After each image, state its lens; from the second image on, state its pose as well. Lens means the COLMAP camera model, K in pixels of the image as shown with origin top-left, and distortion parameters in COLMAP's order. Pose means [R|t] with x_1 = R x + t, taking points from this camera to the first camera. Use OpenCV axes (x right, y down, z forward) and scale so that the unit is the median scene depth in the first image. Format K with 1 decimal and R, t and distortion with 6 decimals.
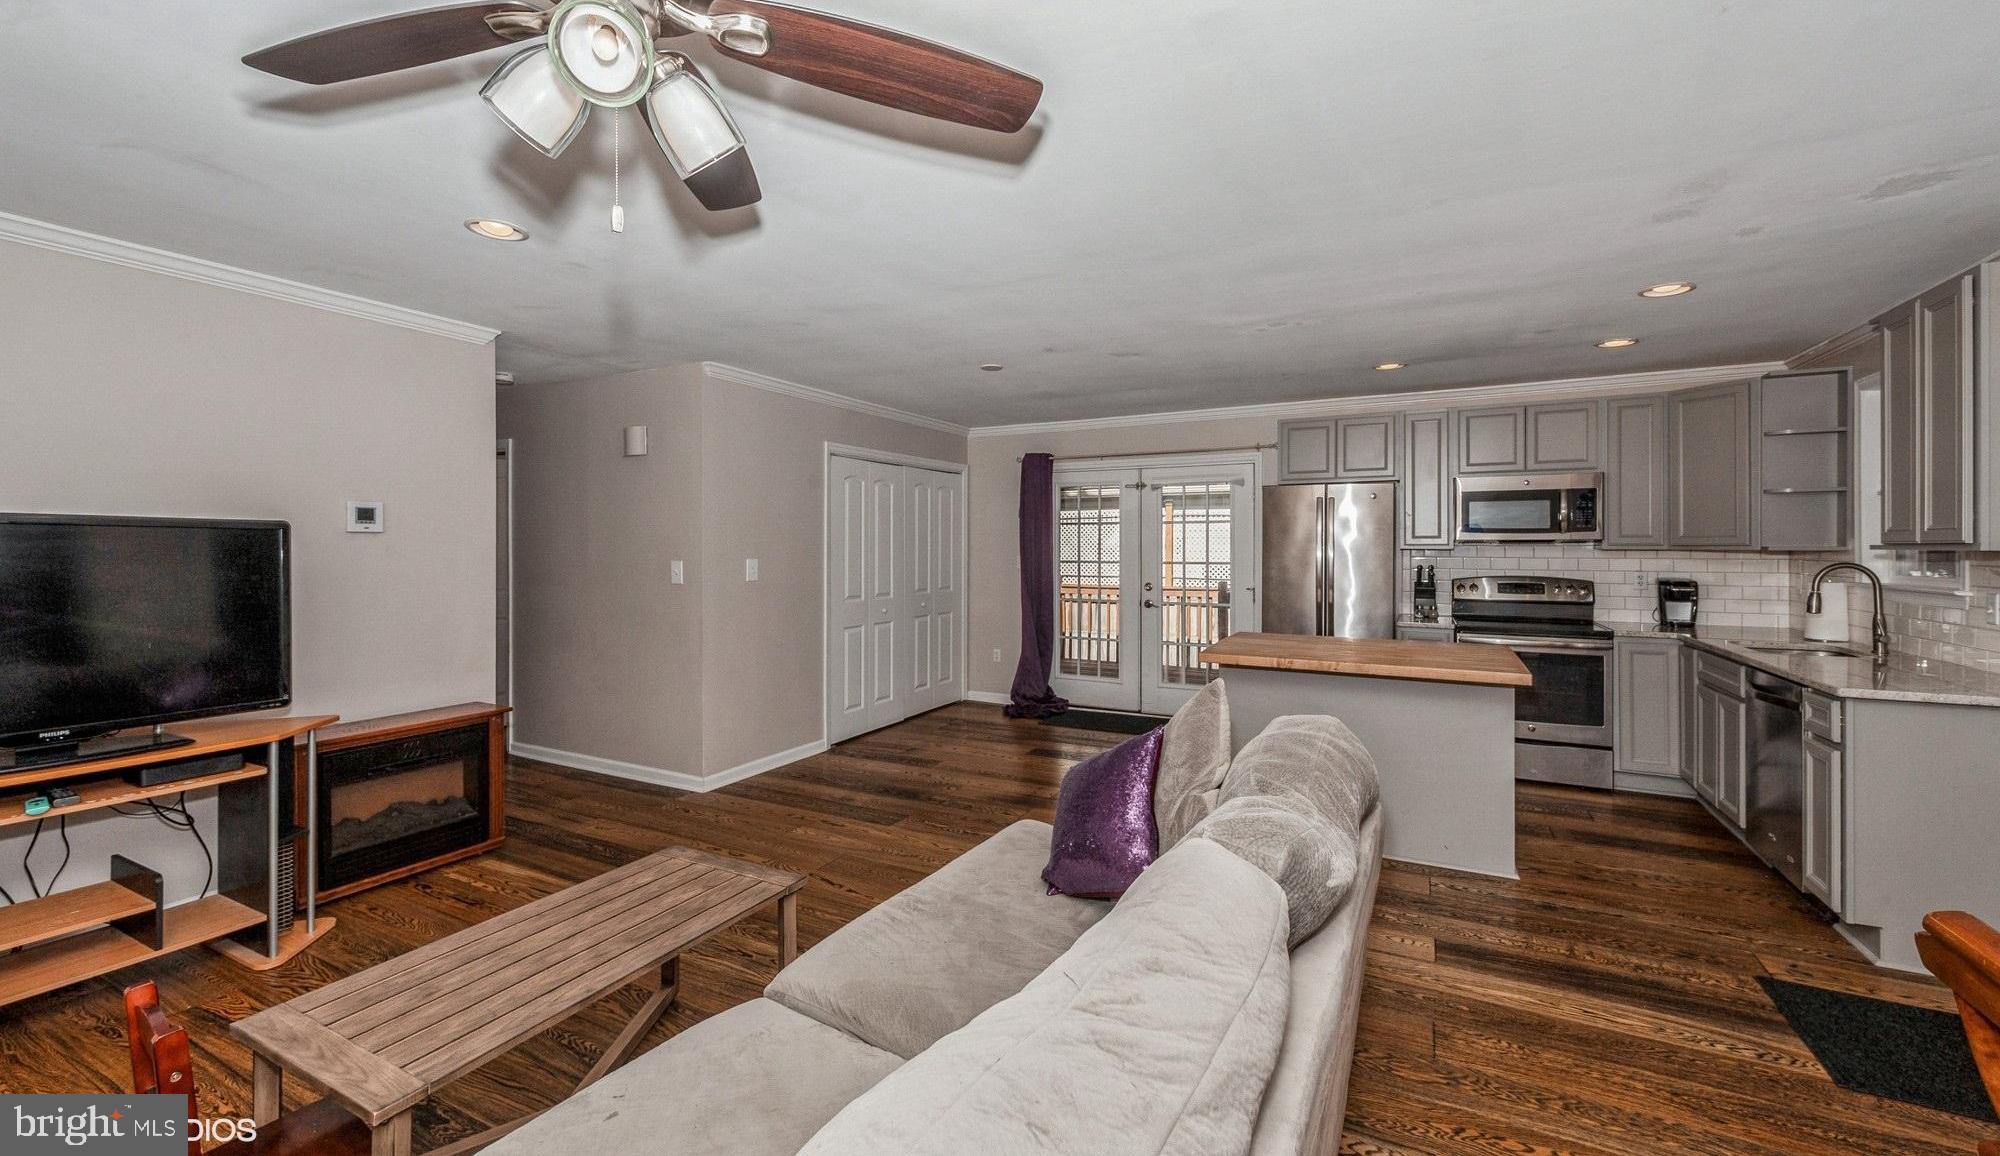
lens RADIAL K [[801.2, 0, 983.9], [0, 801.2, 543.8], [0, 0, 1]] dist [0.000999, -0.000208]
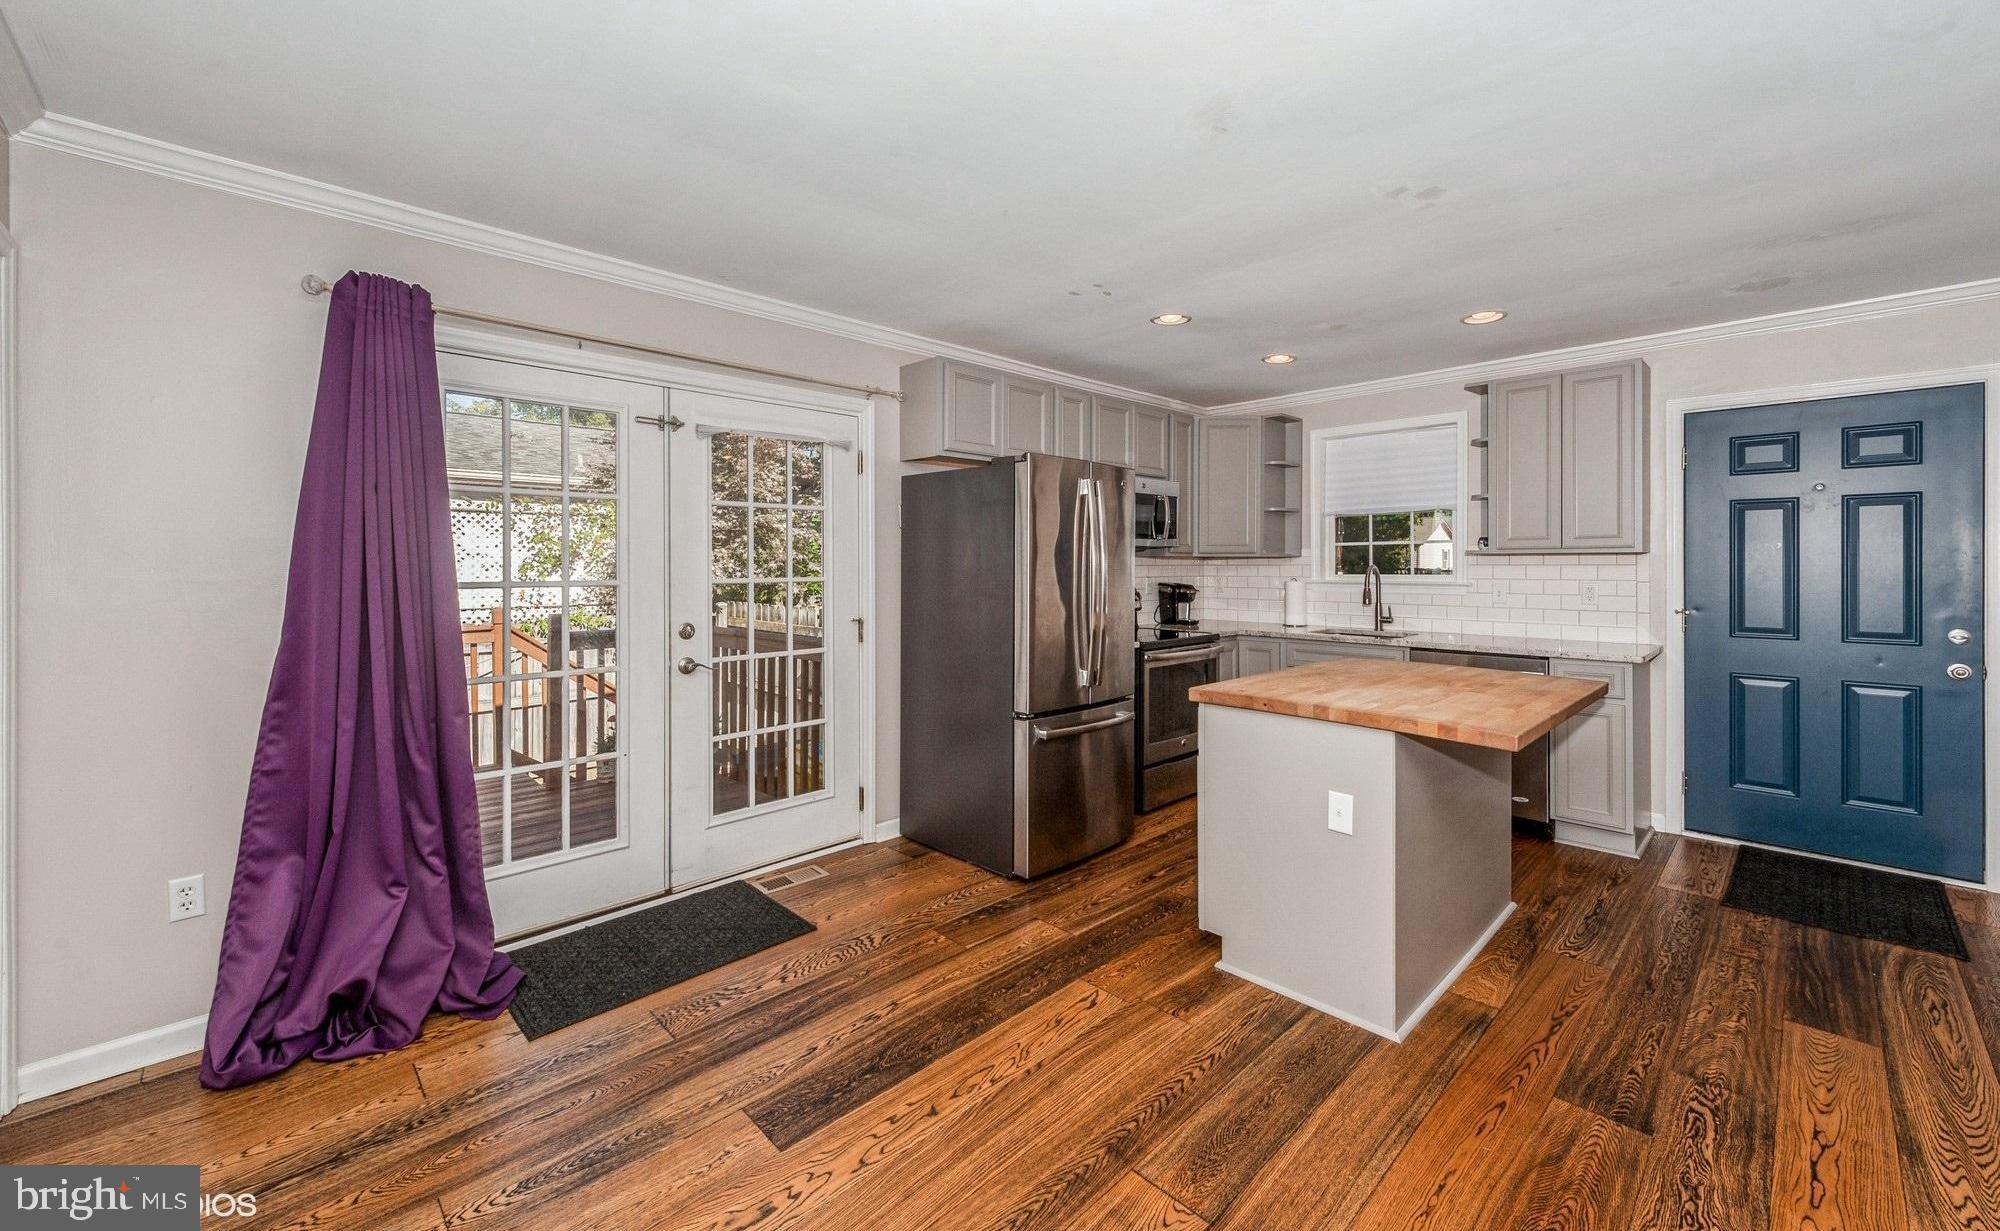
lens RADIAL K [[780.4, 0, 1000.0], [0, 780.4, 573.5], [0, 0, 1]] dist [0.008155, -0.000517]
pose [[0.303572, -0.012805, 0.952722, -0.265168], [-0.001127, 0.999904, 0.013798, 0.015617], [-0.952808, -0.005263, 0.303529, 0.917080]]
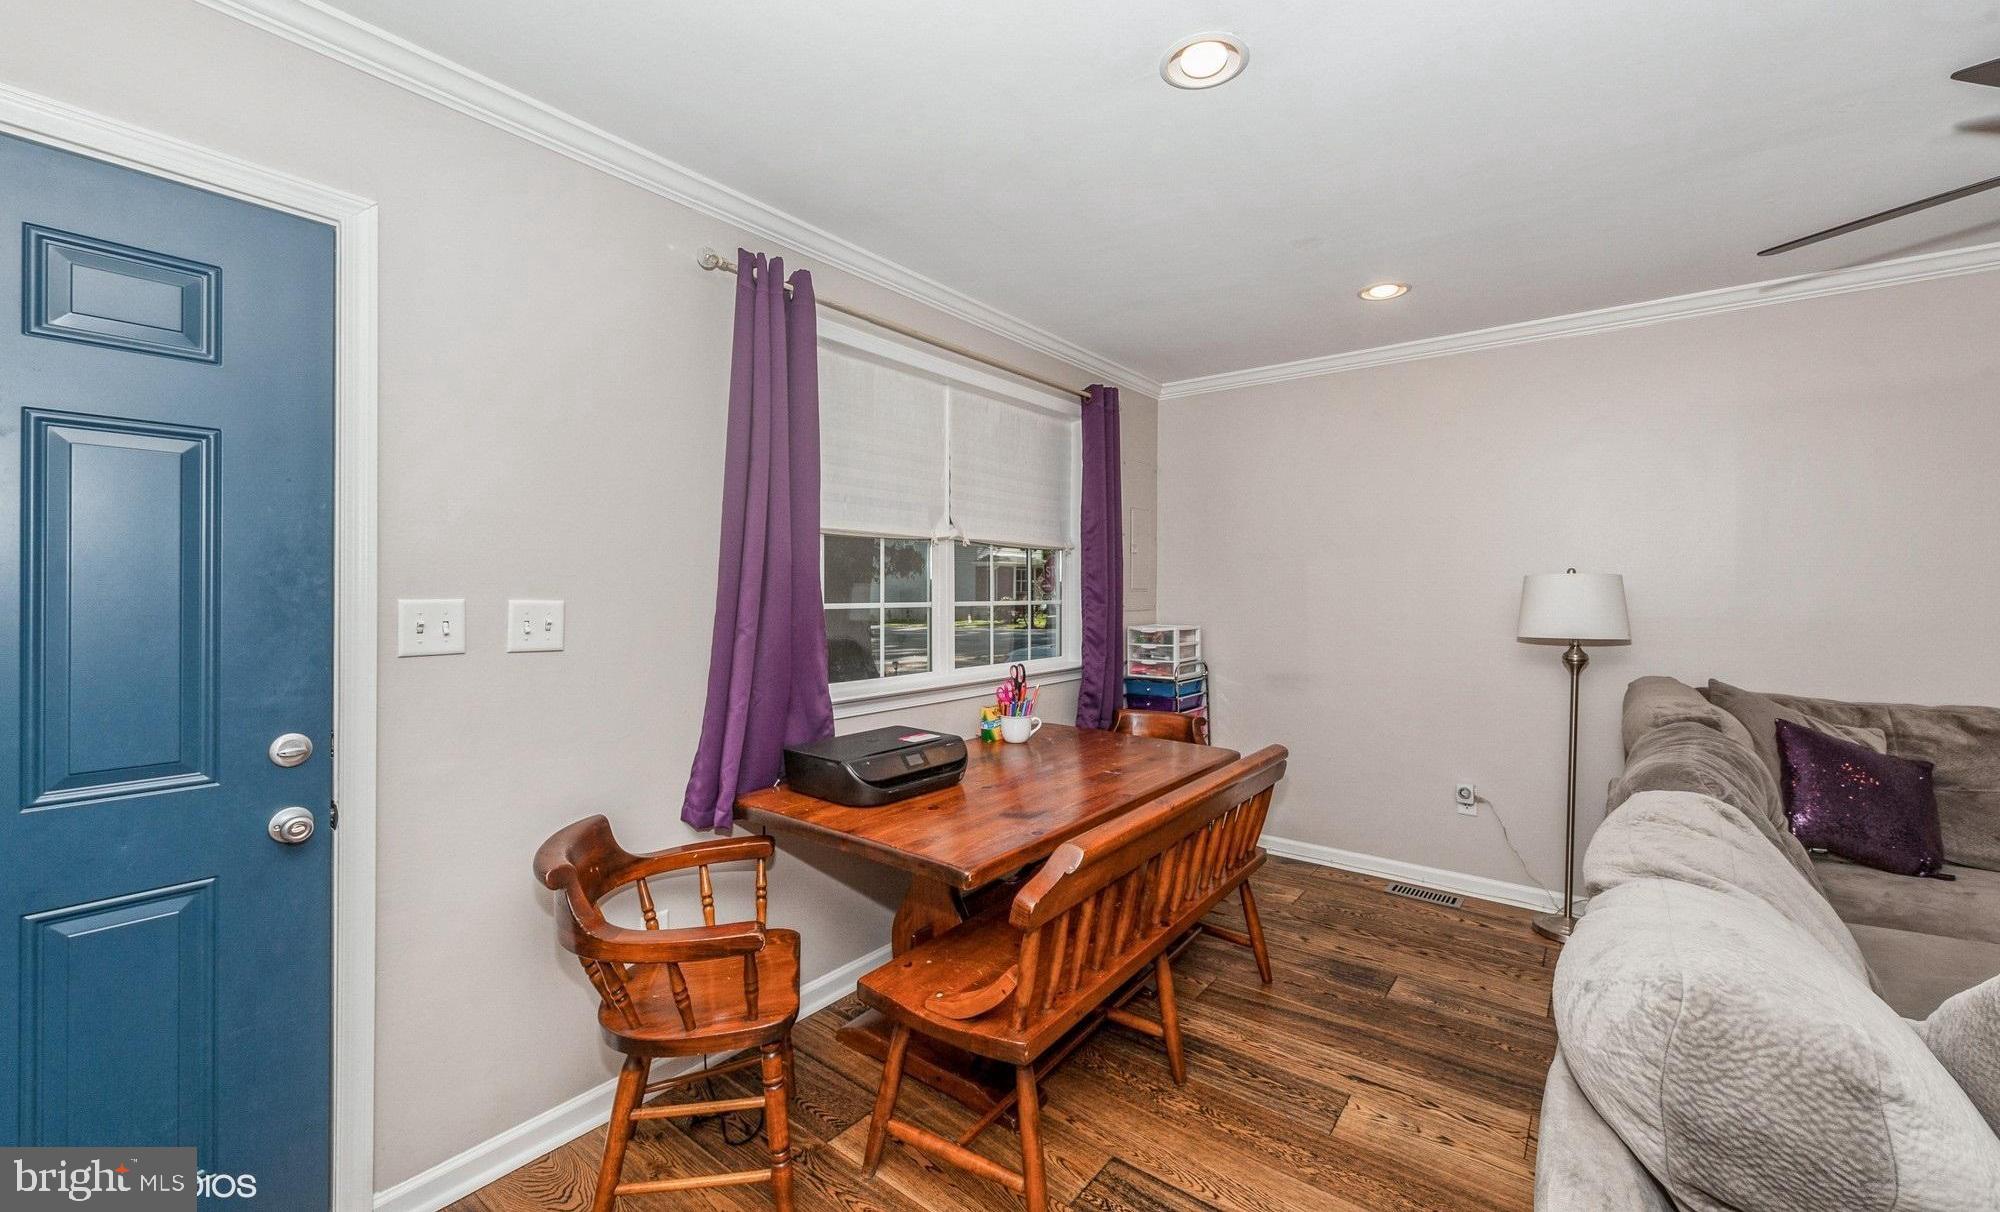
lens RADIAL K [[801.4, 0, 1000.2], [0, 801.4, 584.0], [0, 0, 1]] dist [0.000296, 0.000136]
pose [[-0.987860, -0.006994, 0.155189, 0.301145], [-0.008006, 0.999951, -0.005895, 0.011134], [-0.155141, -0.007066, -0.987867, 0.610383]]
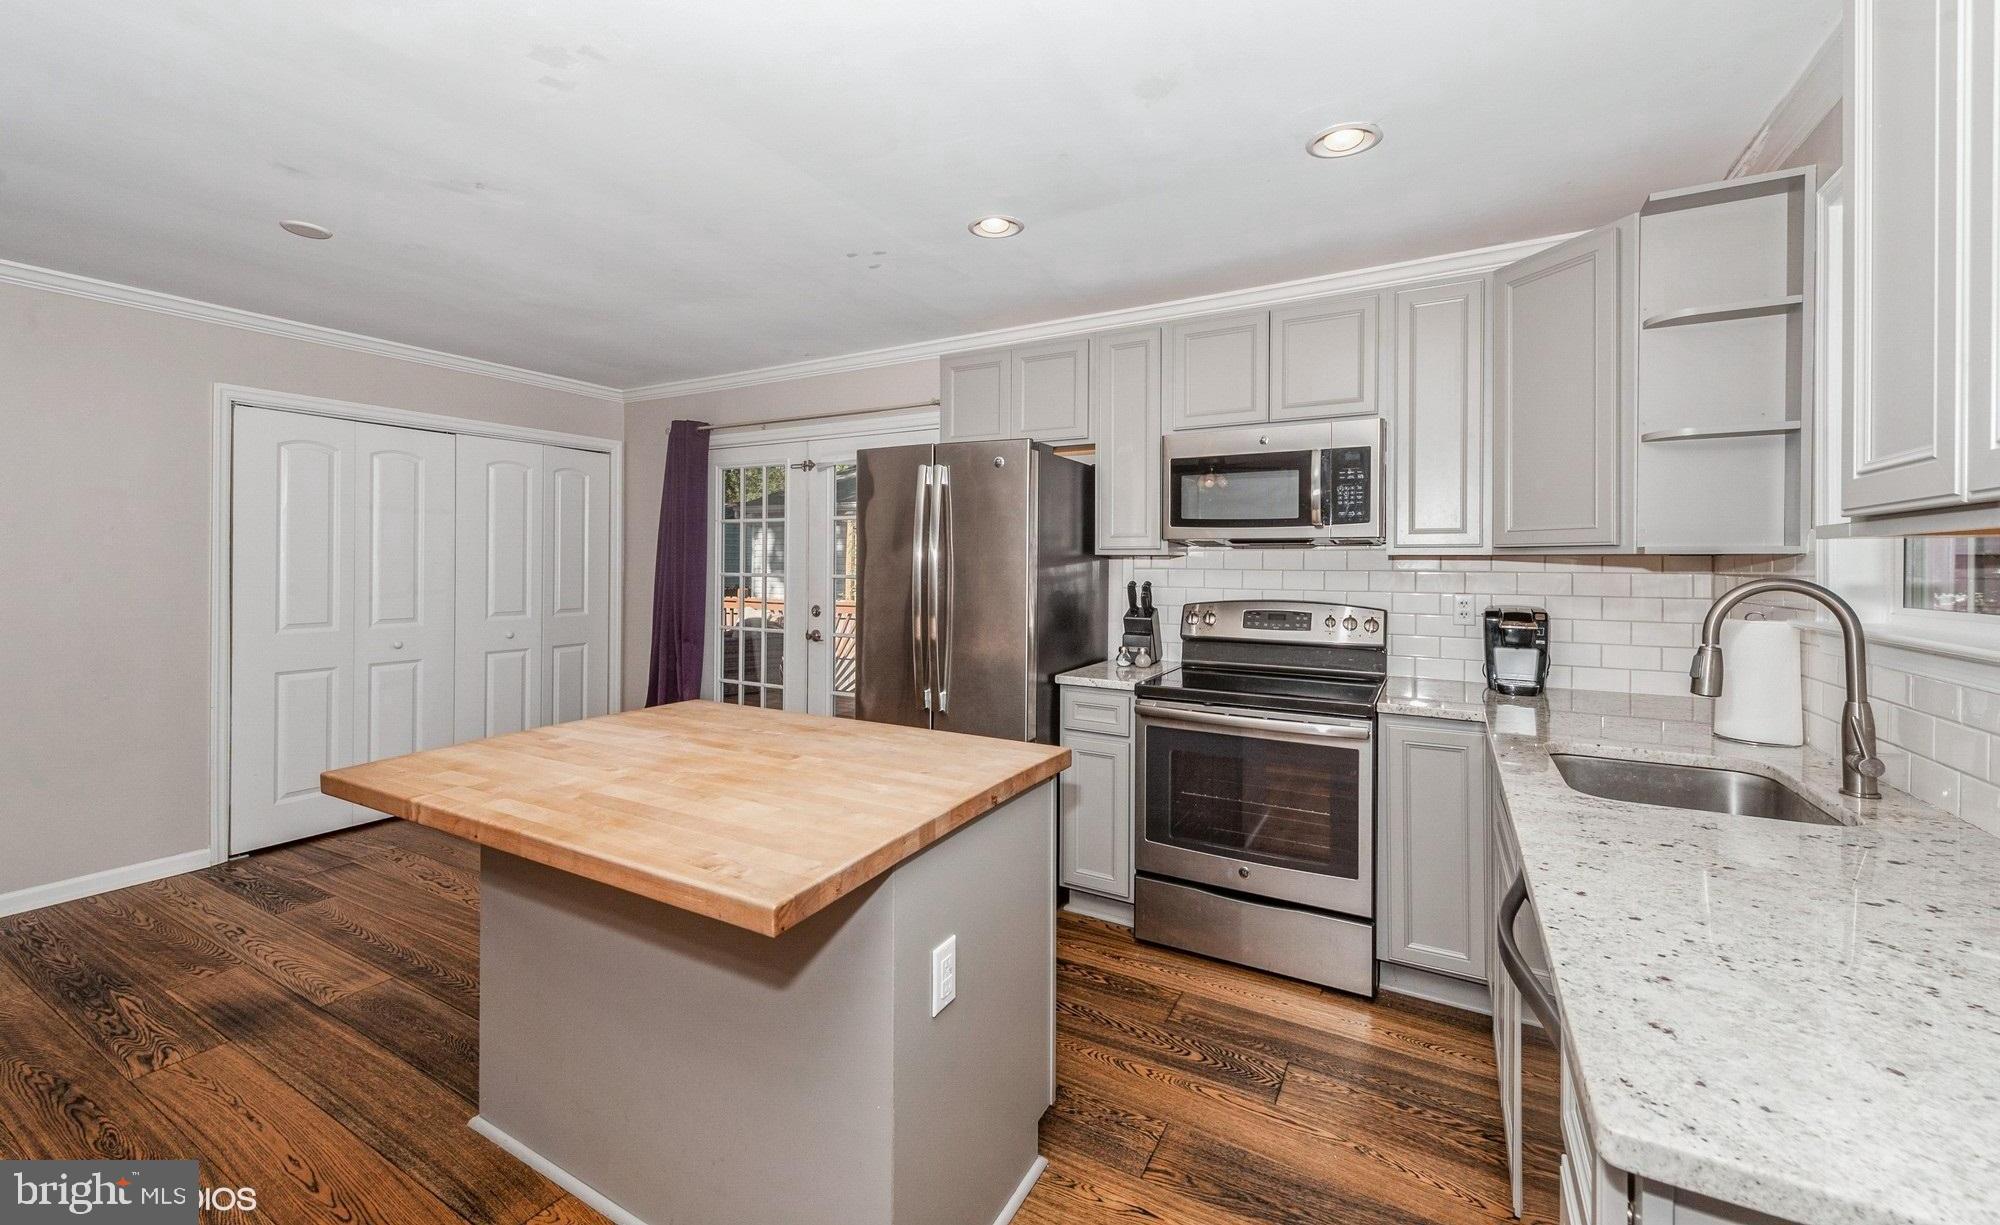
lens RADIAL K [[786.0, 0, 998.9], [0, 786.0, 562.0], [0, 0, 1]] dist [0.002008, -0.000122]
pose [[0.999903, 0.005372, -0.012849, 0.508863], [-0.005343, 0.999983, 0.002262, 0.012117], [0.012861, -0.002193, 0.999915, 0.441460]]
